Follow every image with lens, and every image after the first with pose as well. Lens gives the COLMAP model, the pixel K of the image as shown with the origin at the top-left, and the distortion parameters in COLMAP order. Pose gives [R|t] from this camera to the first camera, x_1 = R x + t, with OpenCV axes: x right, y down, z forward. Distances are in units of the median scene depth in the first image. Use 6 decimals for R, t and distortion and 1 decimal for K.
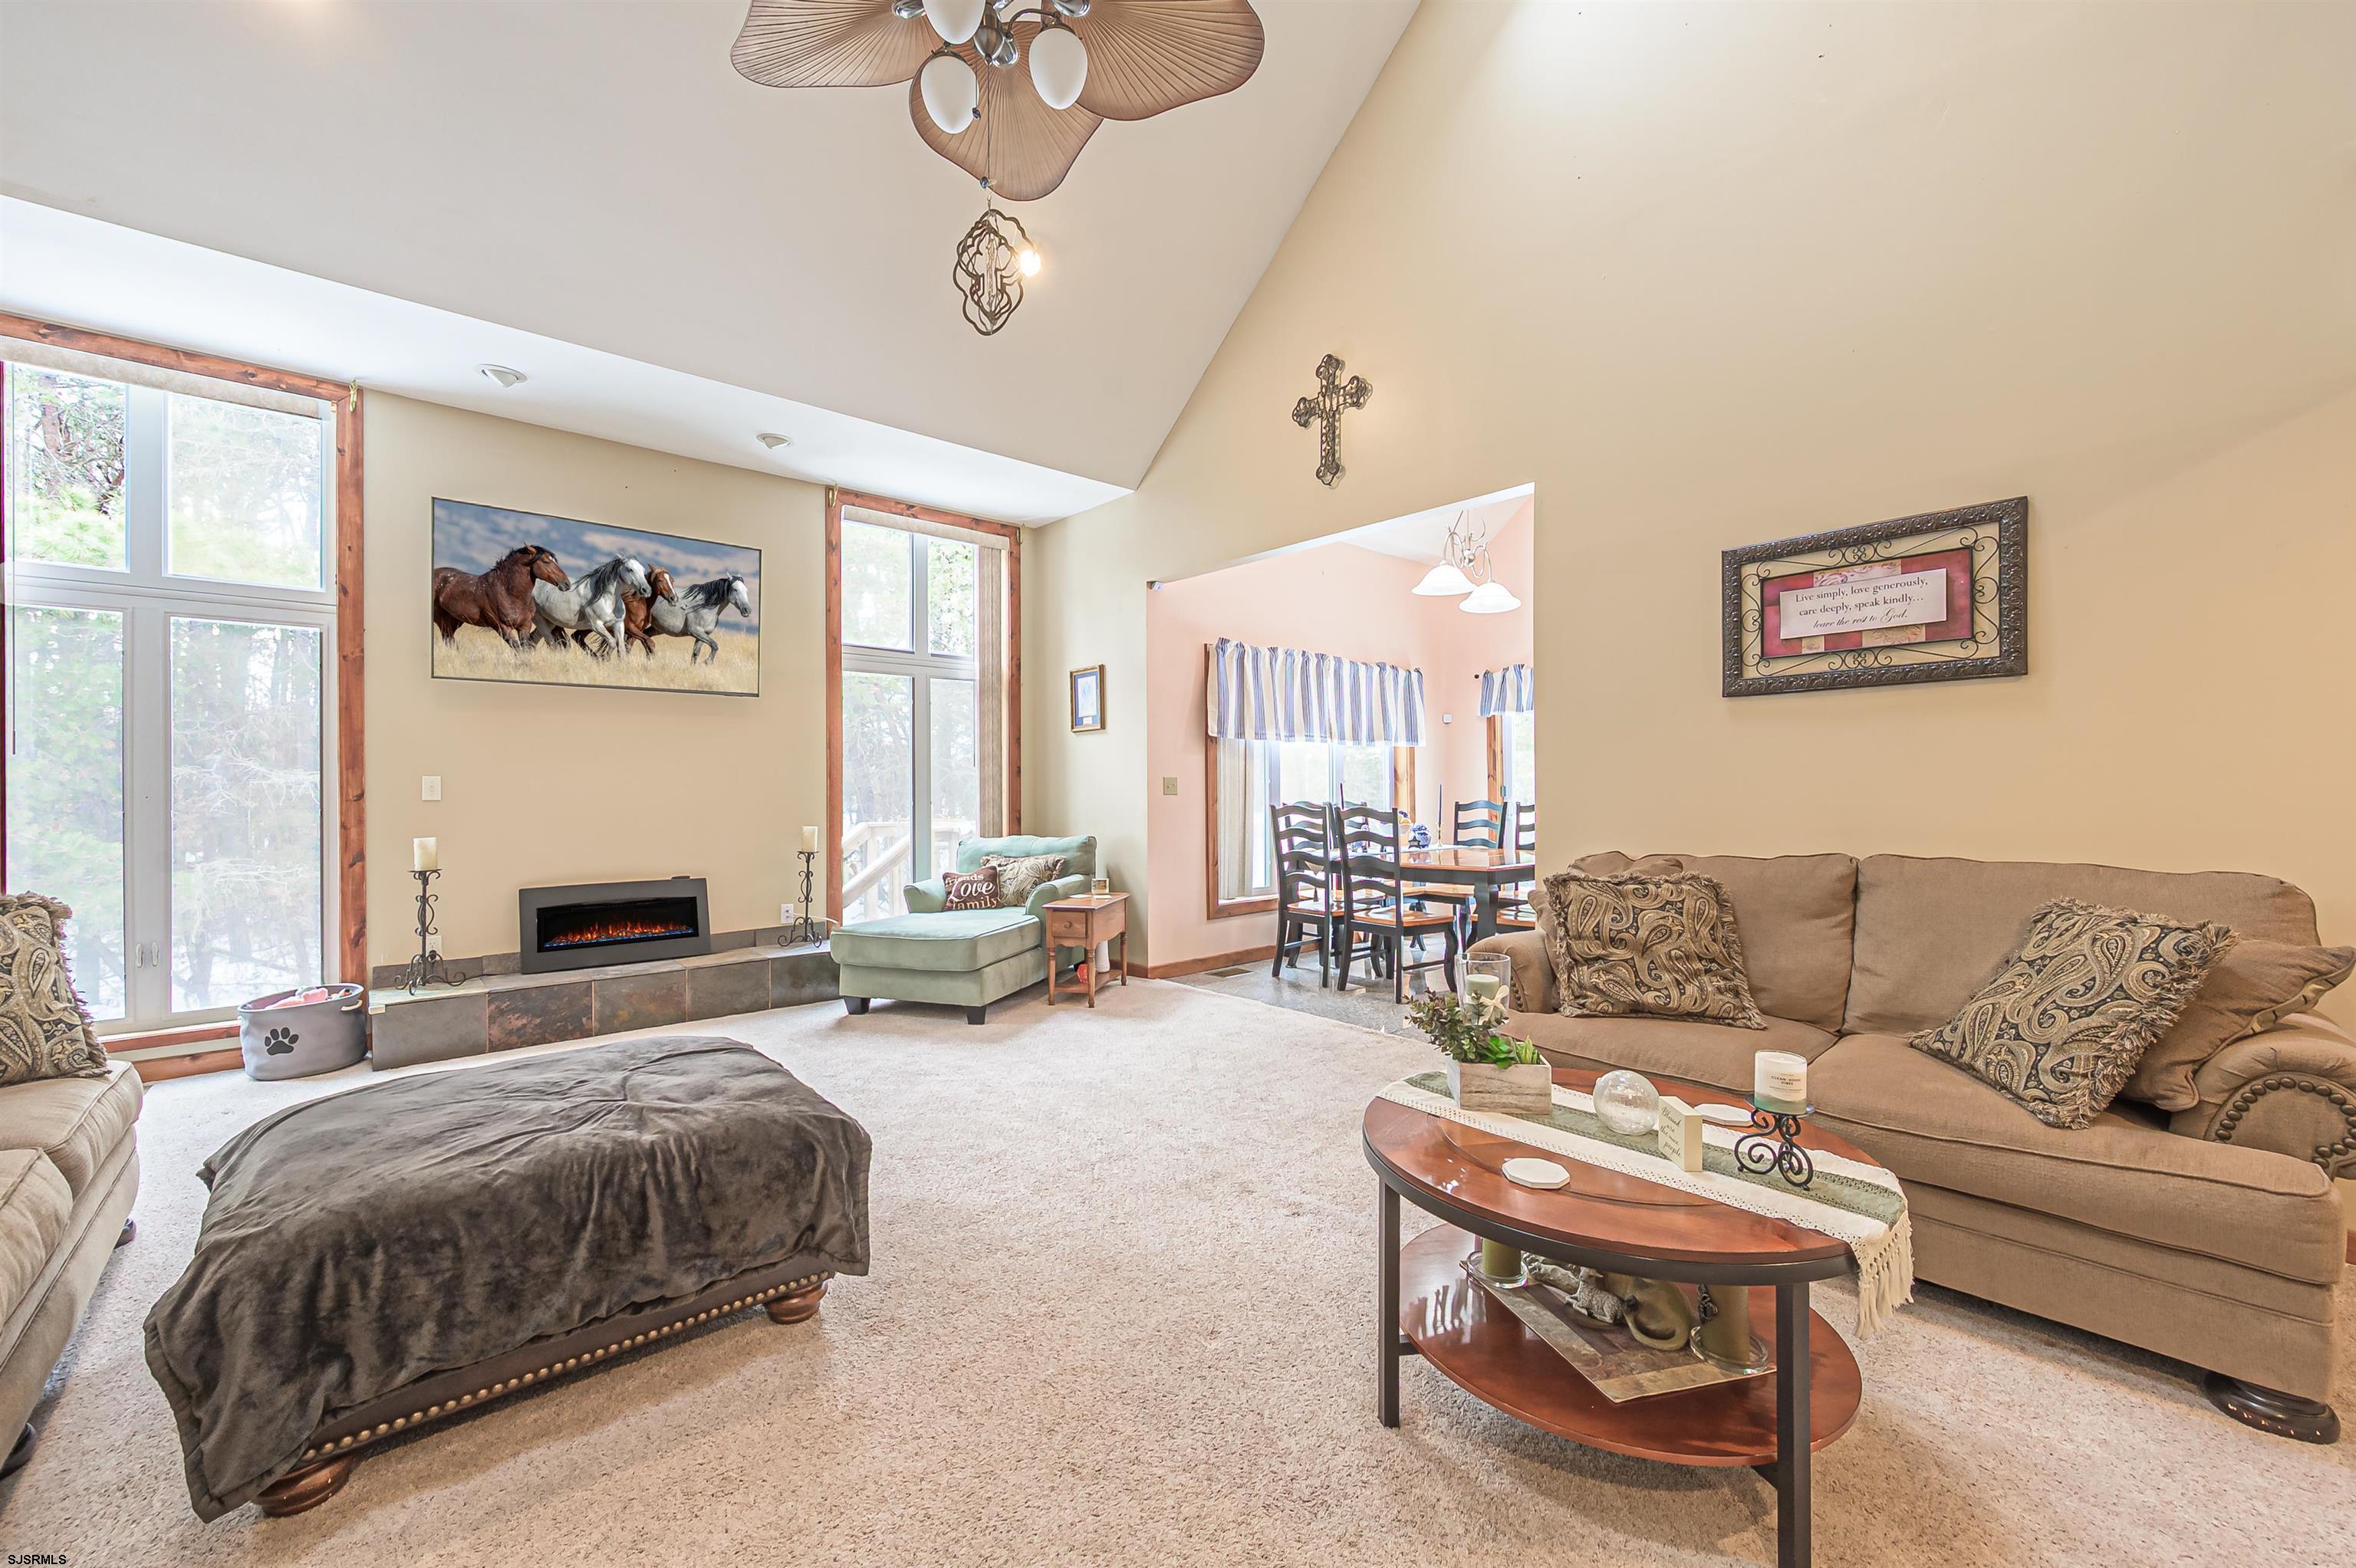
lens RADIAL K [[930.2, 0, 1175.2], [0, 930.2, 785.6], [0, 0, 1]] dist [0.000623, -0.000390]
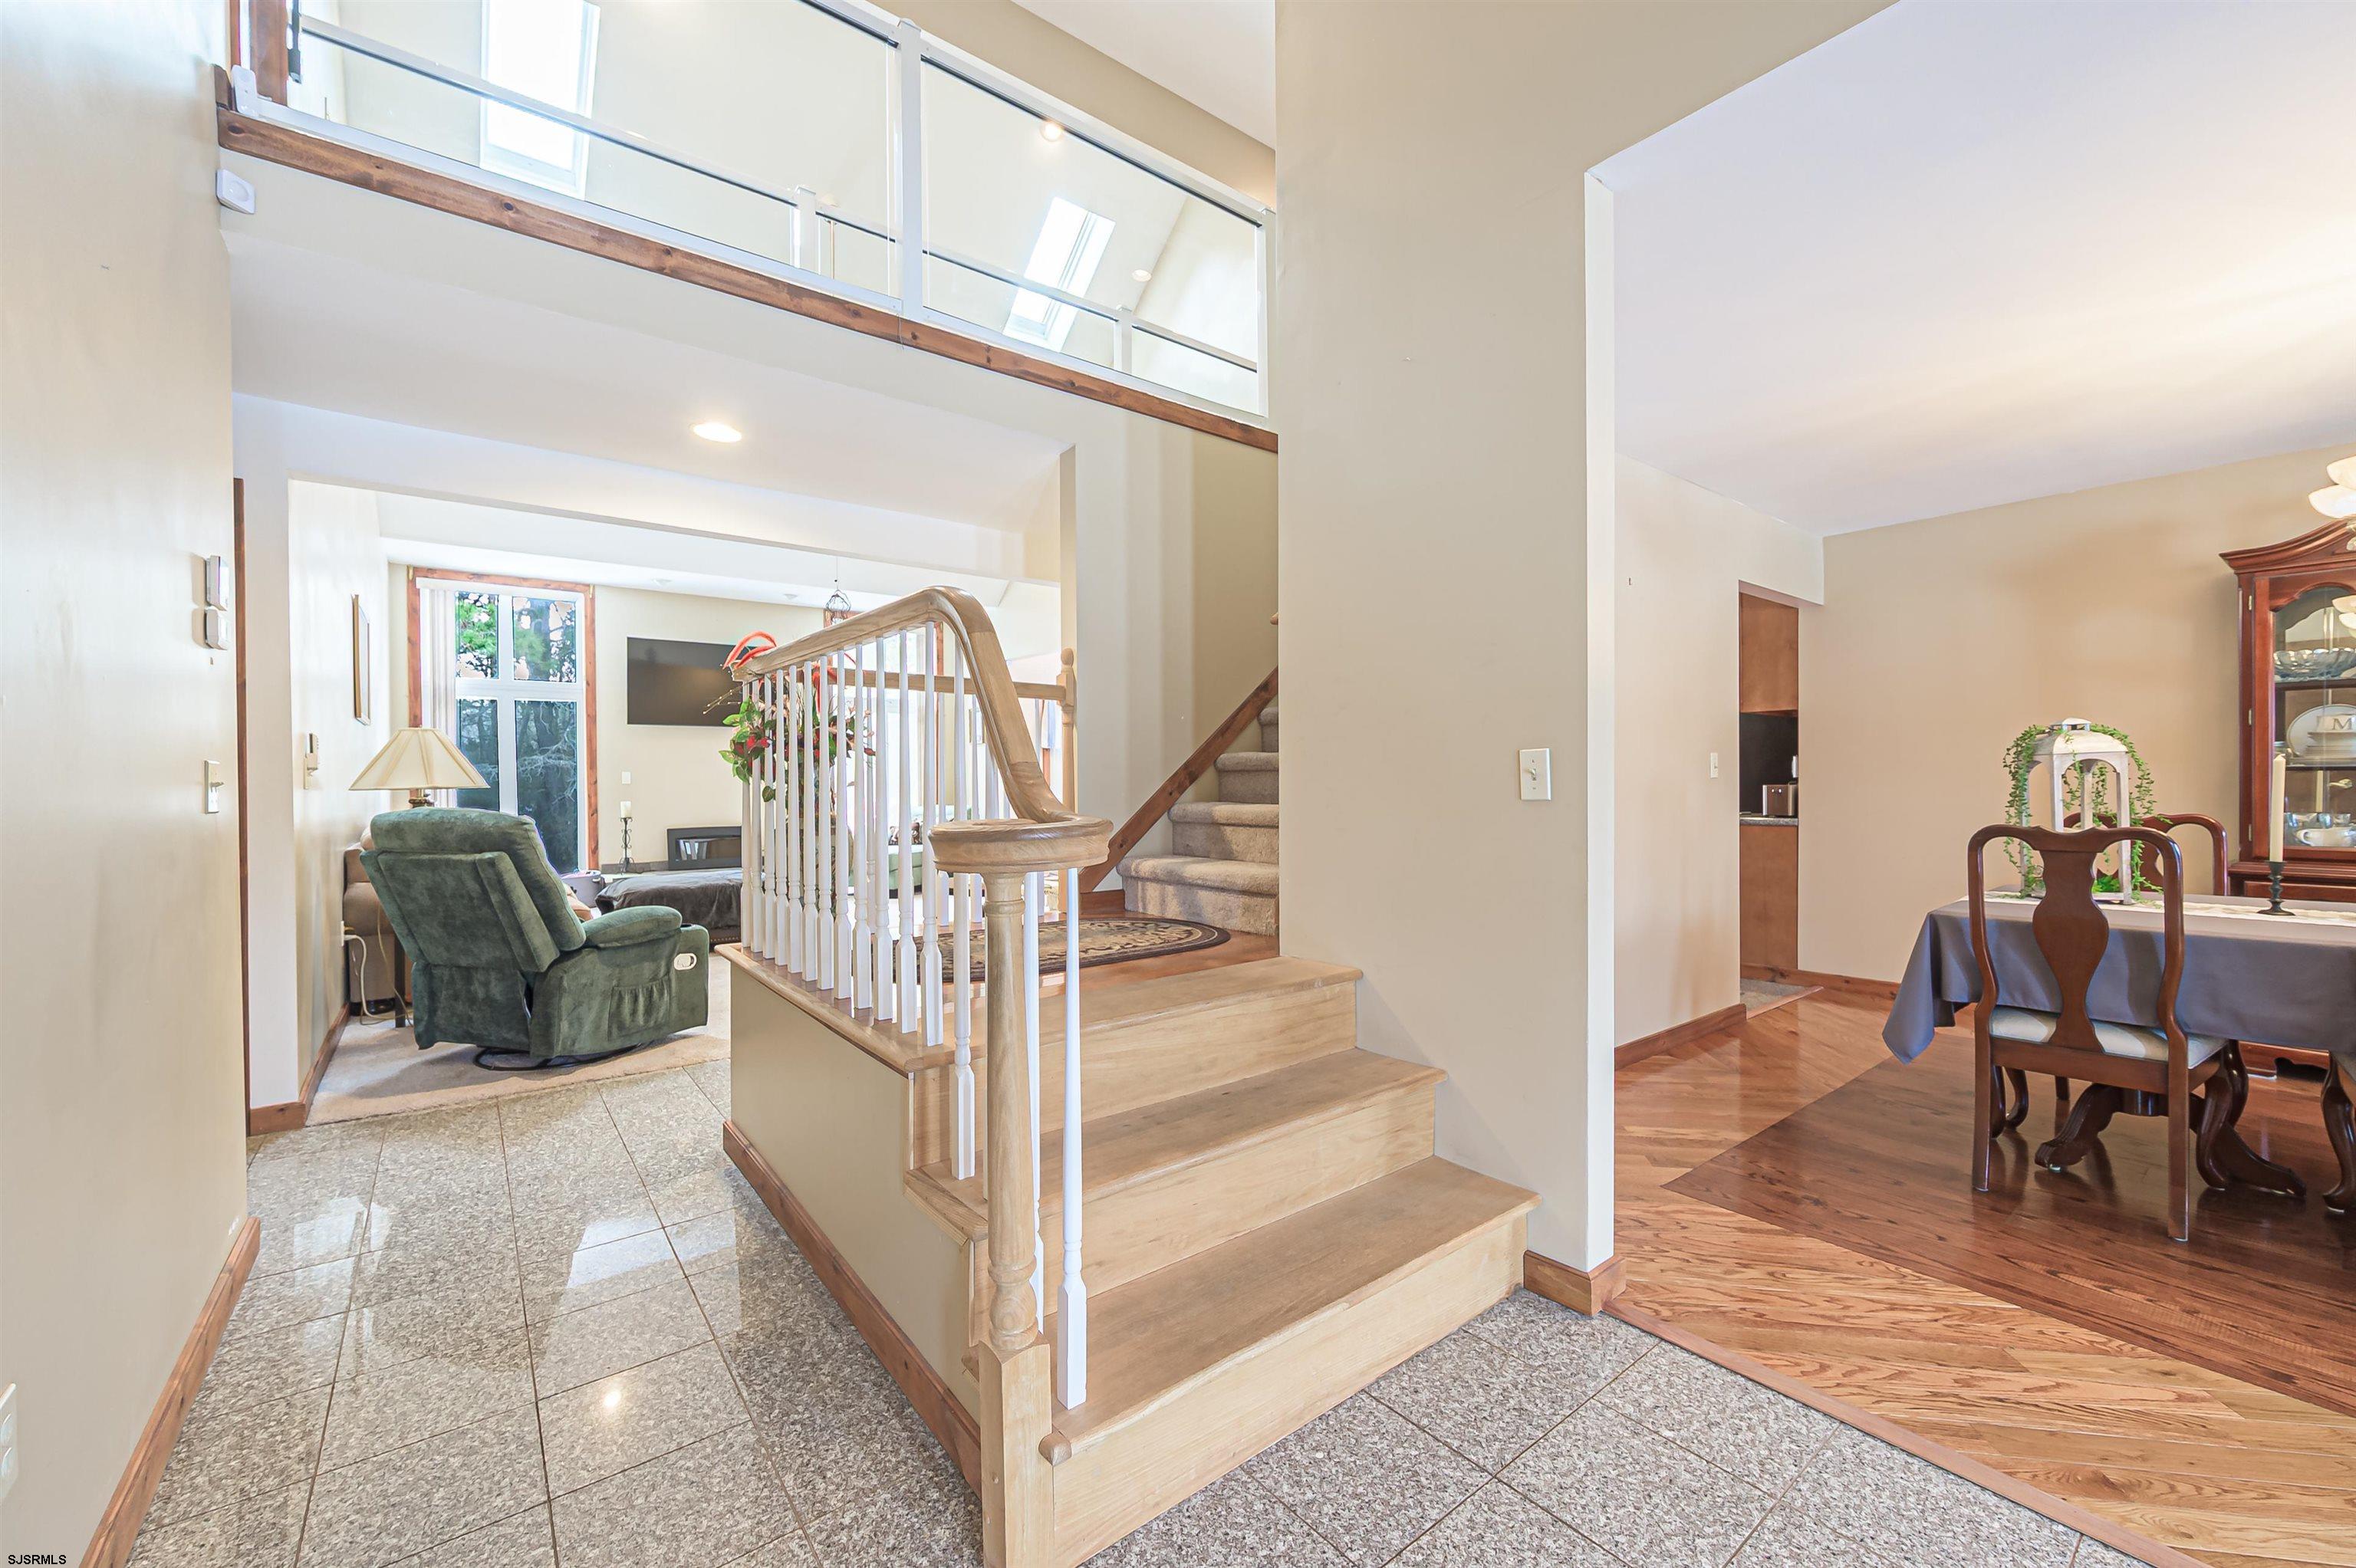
lens RADIAL K [[930.2, 0, 1176.1], [0, 930.2, 786.6], [0, 0, 1]] dist [0.000623, -0.000390]
pose [[0.998024, -0.000838, -0.062822, 0.526800], [0.001385, 0.999961, 0.008667, 0.004808], [0.062813, -0.008737, 0.997987, -0.952193]]
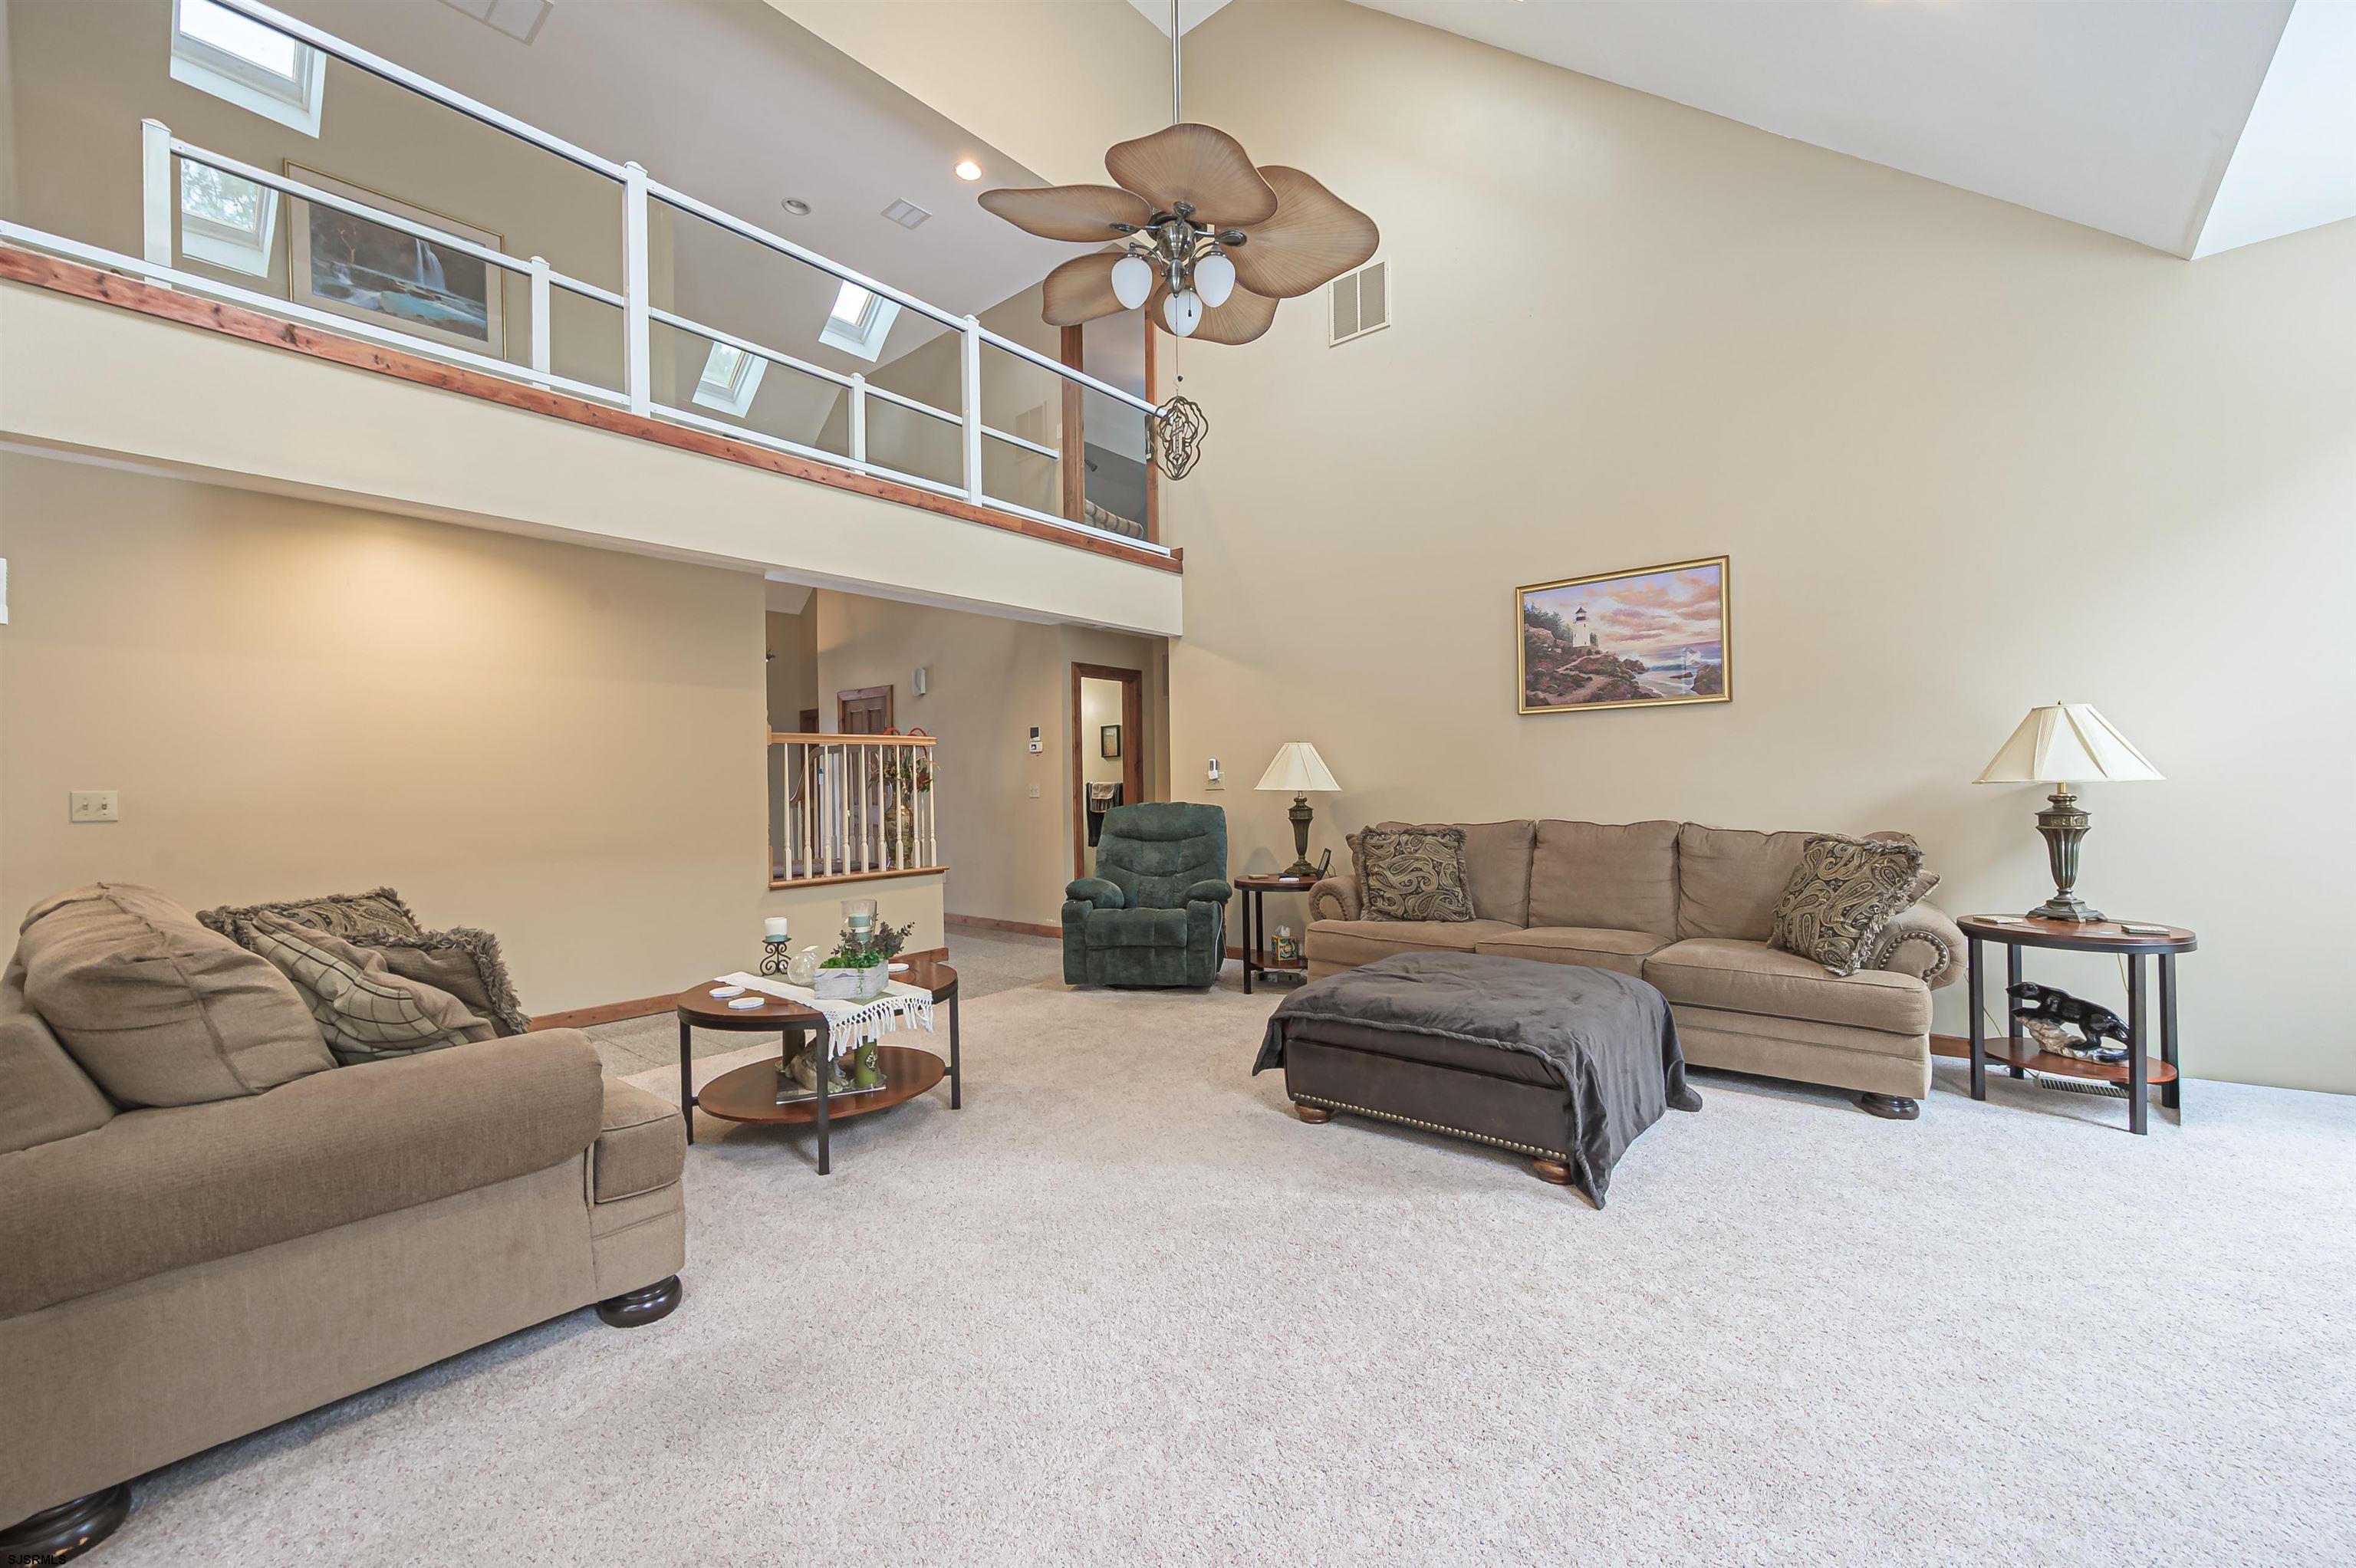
lens RADIAL K [[930.2, 0, 1174.0], [0, 930.2, 786.4], [0, 0, 1]] dist [0.000623, -0.000390]
pose [[-0.990445, 0.023446, -0.135902, 0.011234], [0.023995, 0.999709, -0.002404, 0.003422], [0.135806, -0.005642, -0.990719, 1.181593]]
